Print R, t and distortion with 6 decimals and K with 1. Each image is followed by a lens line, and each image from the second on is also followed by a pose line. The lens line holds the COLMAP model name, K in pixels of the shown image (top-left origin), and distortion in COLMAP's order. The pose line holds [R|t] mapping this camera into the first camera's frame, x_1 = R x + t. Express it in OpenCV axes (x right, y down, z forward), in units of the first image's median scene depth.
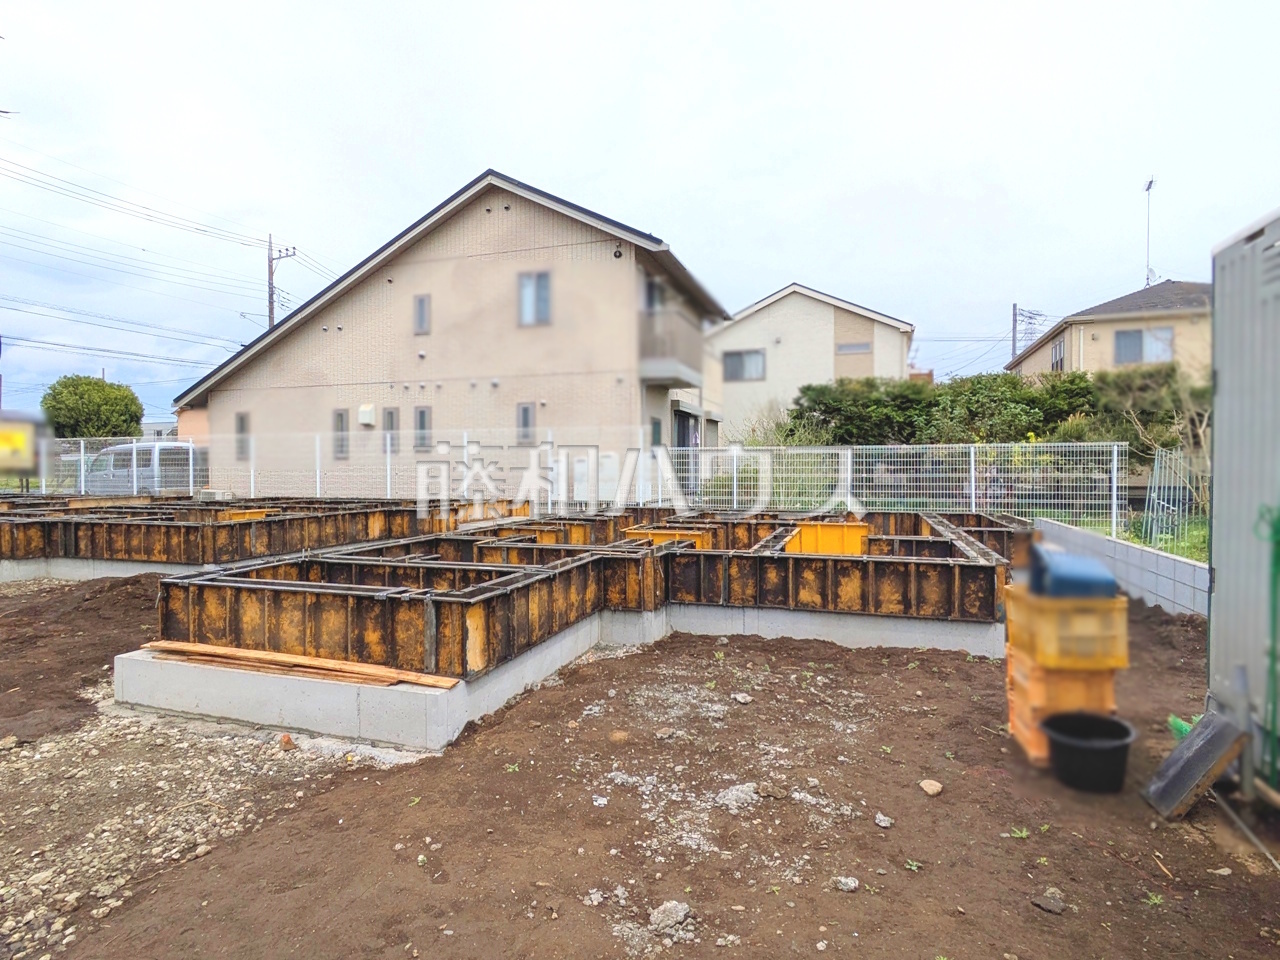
lens RADIAL K [[696.2, 0, 634.6], [0, 696.2, 477.9], [0, 0, 1]] dist [-0.000135, -0.001037]
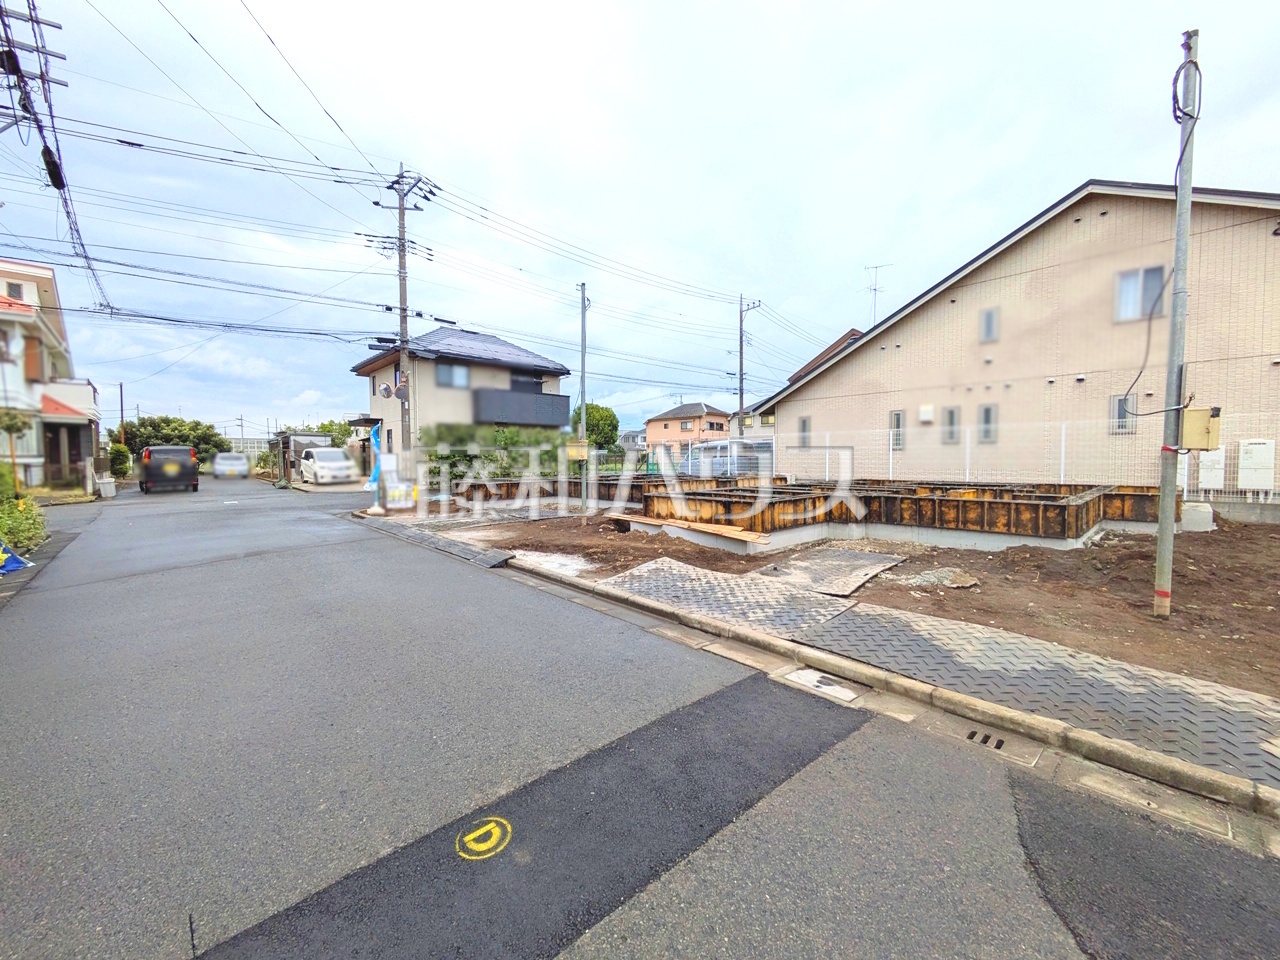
lens RADIAL K [[505.7, 0, 639.4], [0, 505.7, 476.2], [0, 0, 1]] dist [-0.000269, 0.001988]
pose [[0.878655, 0.014612, -0.477234, -0.441964], [-0.004918, 0.999756, 0.021556, 0.003706], [0.477433, -0.016593, 0.878512, -0.035750]]
